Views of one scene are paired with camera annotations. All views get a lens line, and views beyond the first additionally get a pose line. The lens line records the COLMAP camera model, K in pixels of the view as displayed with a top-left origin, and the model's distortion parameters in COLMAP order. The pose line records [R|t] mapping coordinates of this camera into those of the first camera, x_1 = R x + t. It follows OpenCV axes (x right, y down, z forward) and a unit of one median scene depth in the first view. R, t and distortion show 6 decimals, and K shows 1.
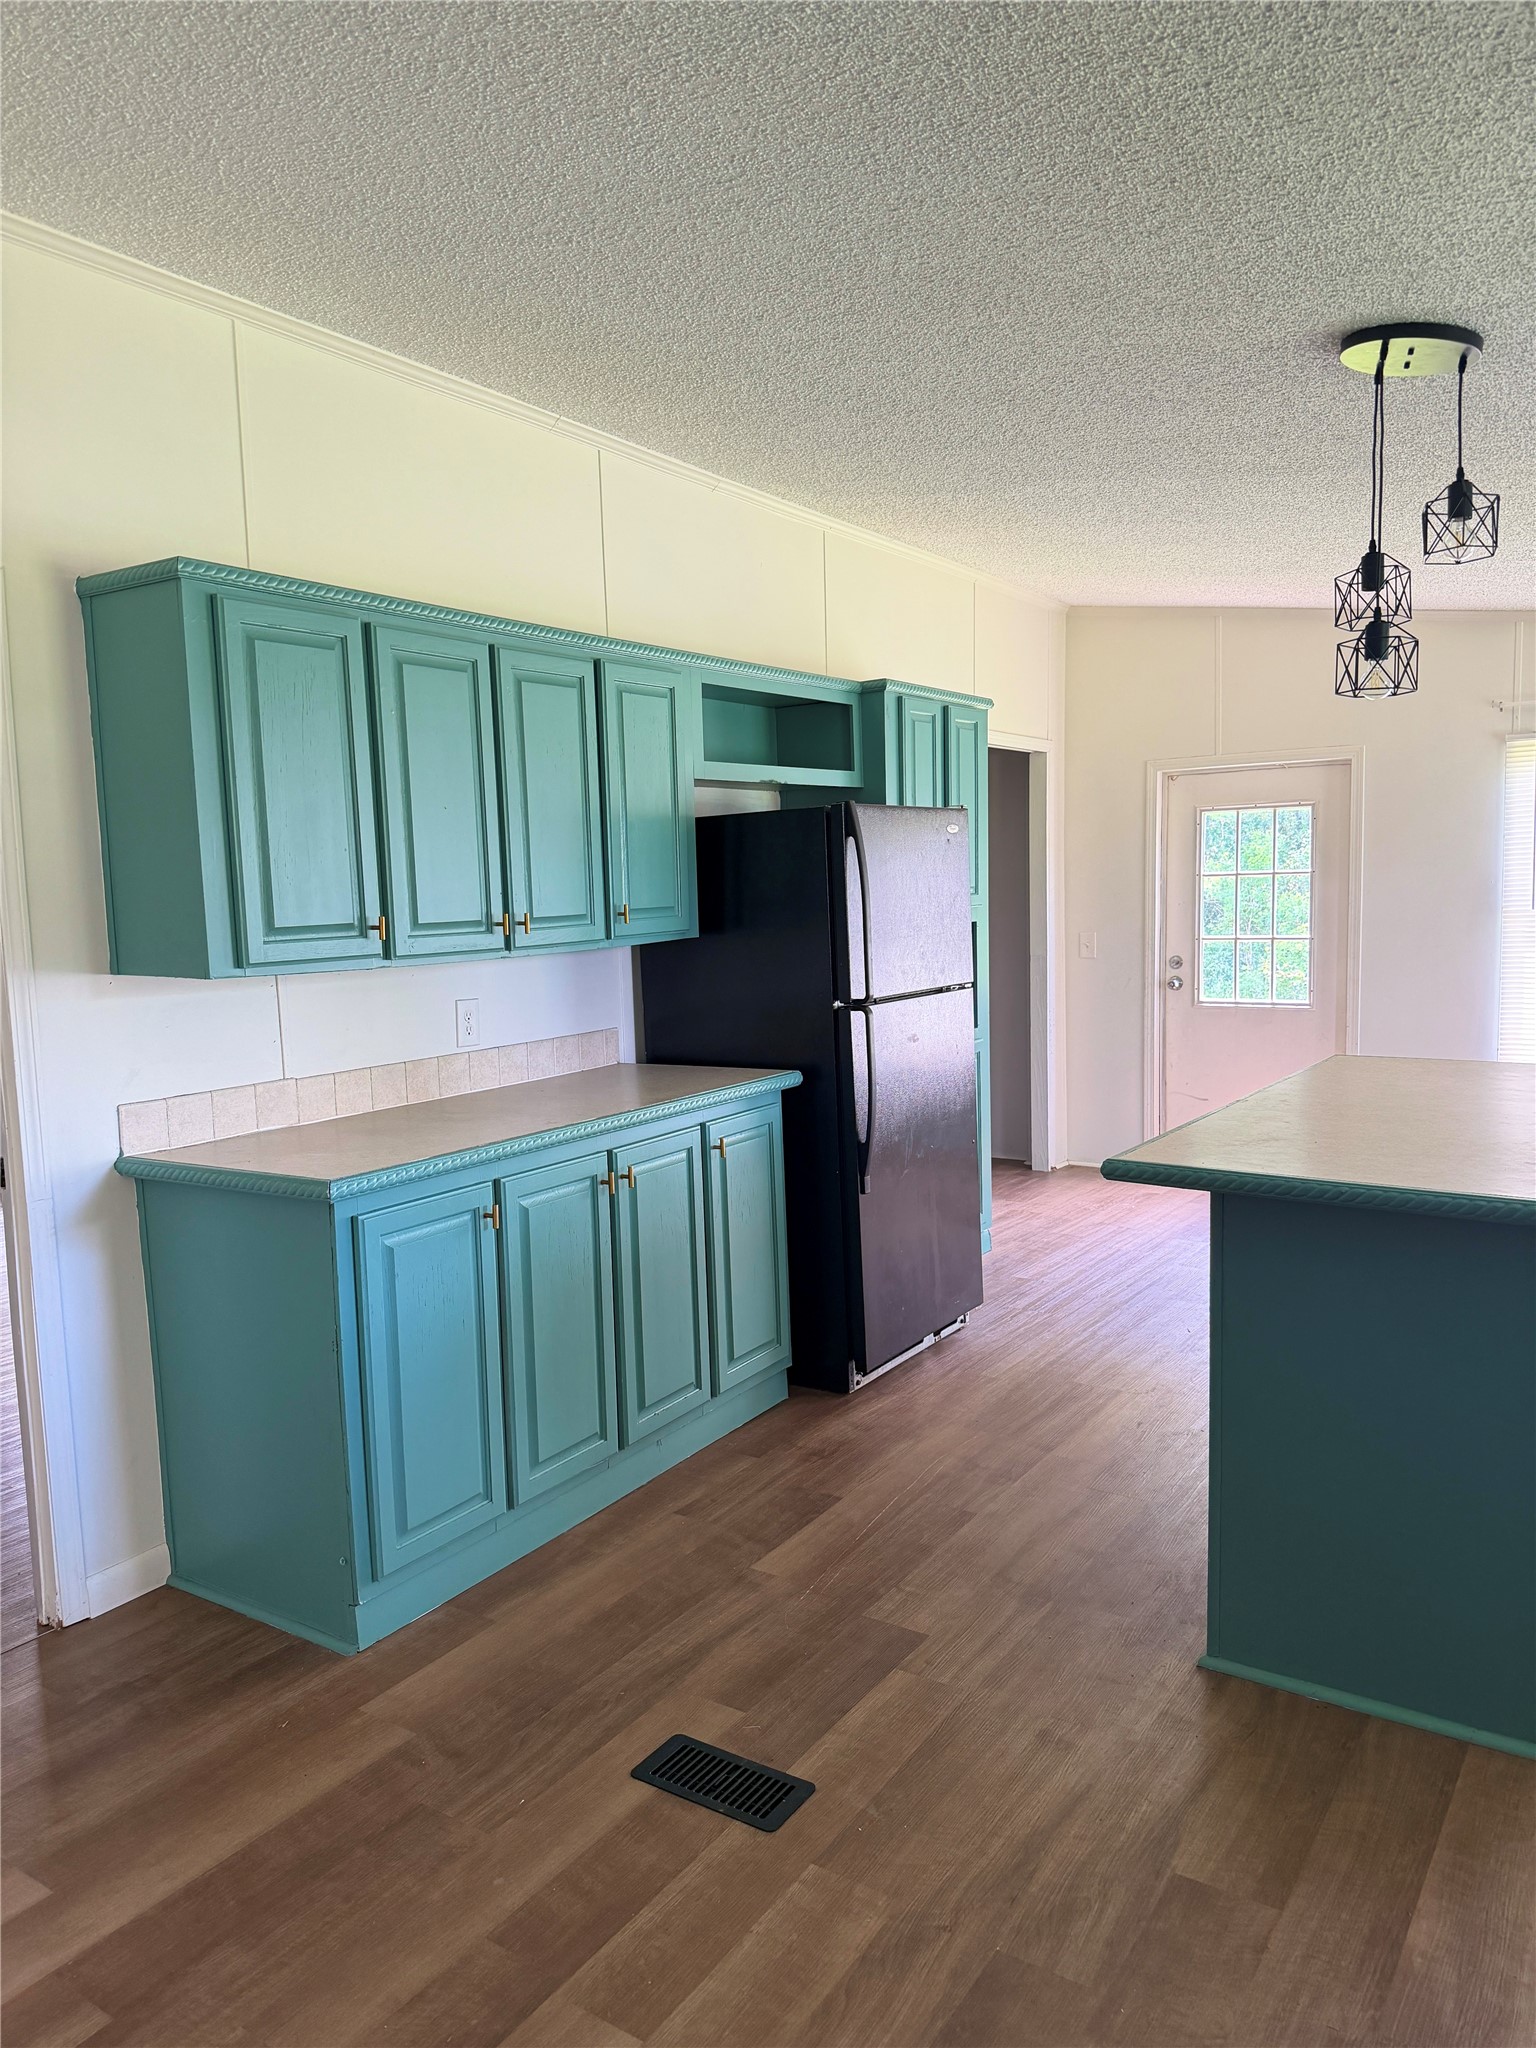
lens RADIAL K [[1424.7, 0, 768.0], [0, 1424.7, 1024.0], [0, 0, 1]] dist [-0.002609, 0.003300]
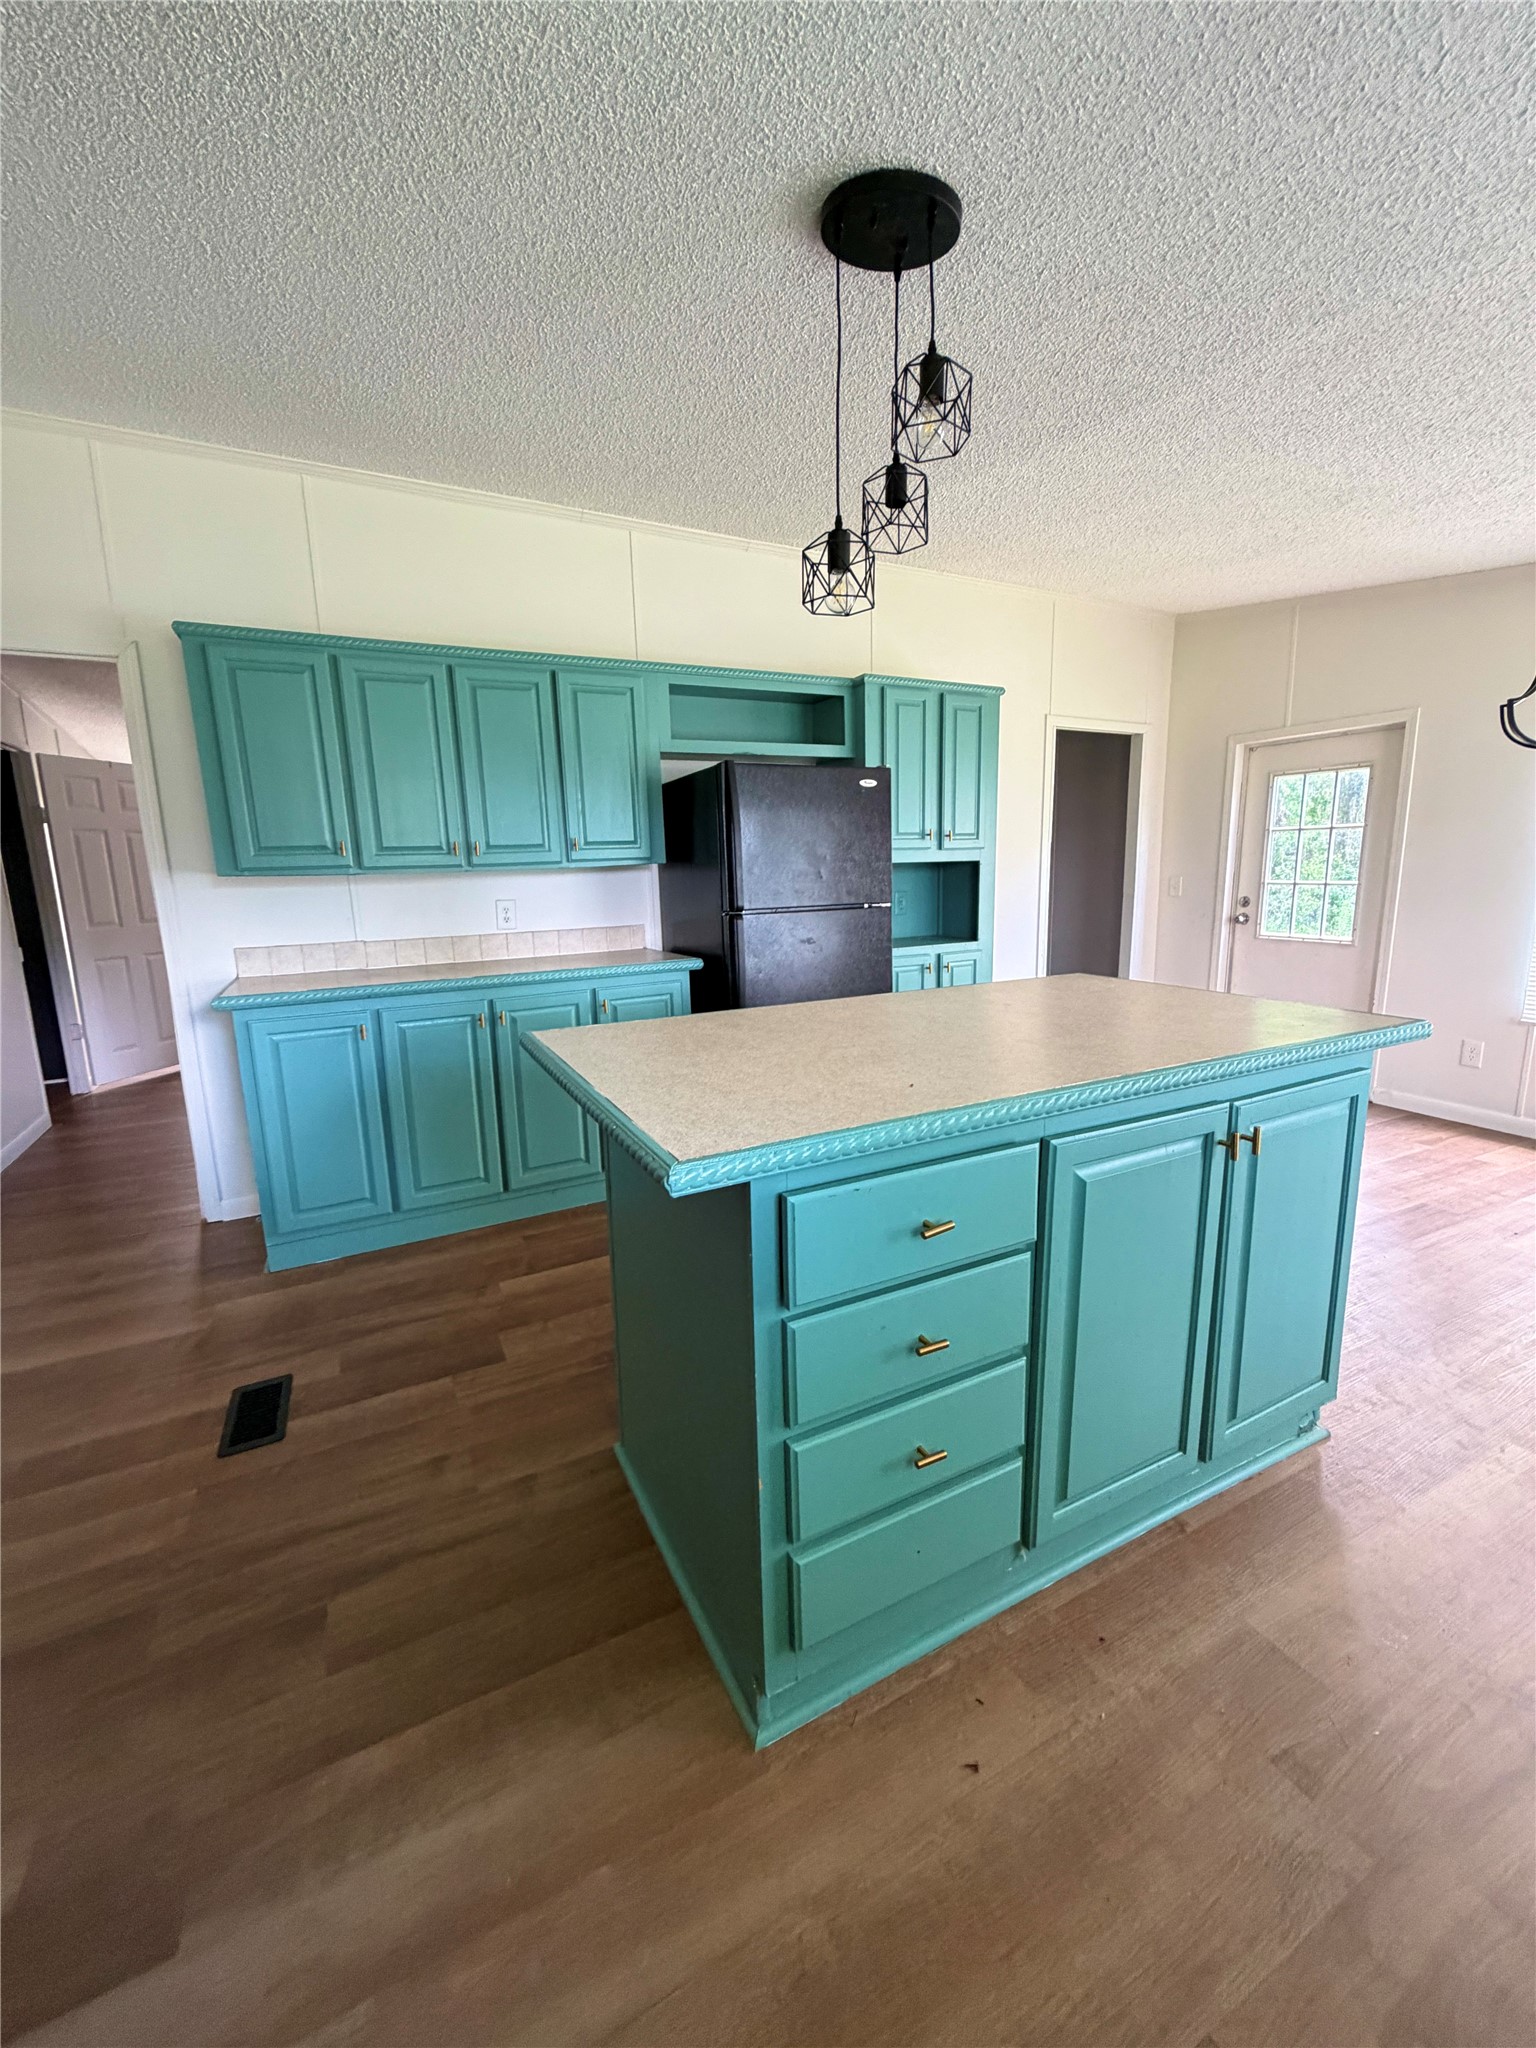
lens RADIAL K [[816.5, 0, 763.7], [0, 816.5, 1017.9], [0, 0, 1]] dist [-0.032518, 0.025021]
pose [[0.875449, 0.094186, -0.474045, 0.490690], [-0.048051, 0.992930, 0.108540, 0.000457], [0.480917, -0.072243, 0.873785, 0.332351]]
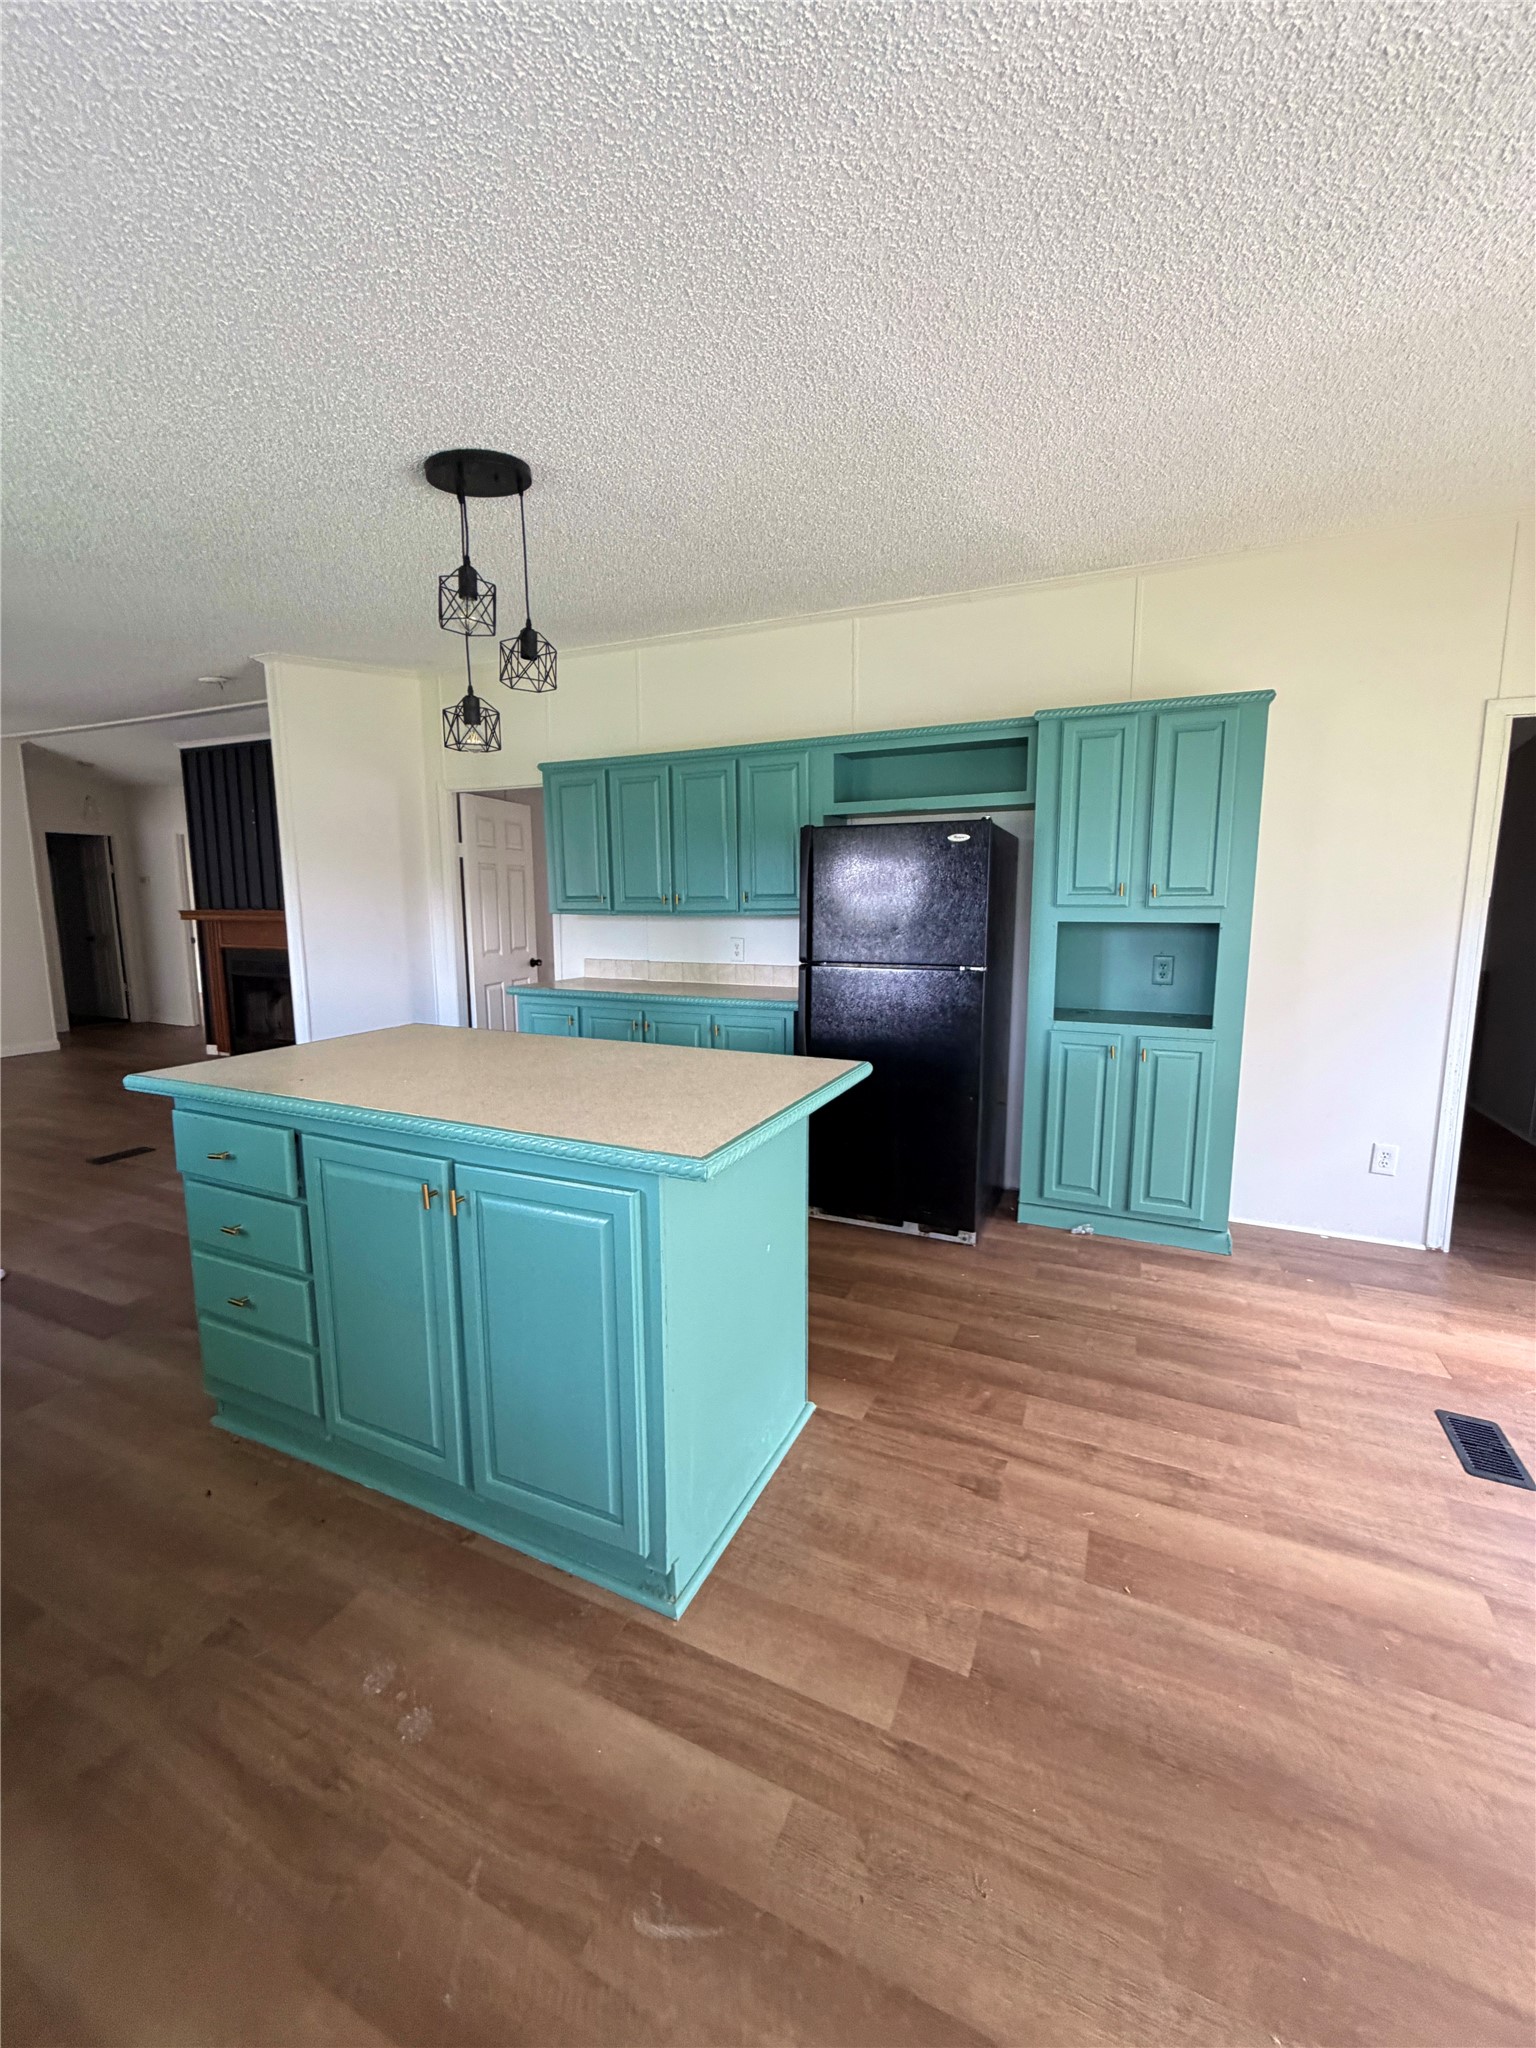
lens RADIAL K [[818.7, 0, 767.9], [0, 818.7, 1015.5], [0, 0, 1]] dist [0.001294, 0.000264]
pose [[0.170280, 0.163196, -0.971788, 0.939539], [-0.104119, 0.983650, 0.146943, -0.084930], [0.979880, 0.076160, 0.184488, 0.837647]]
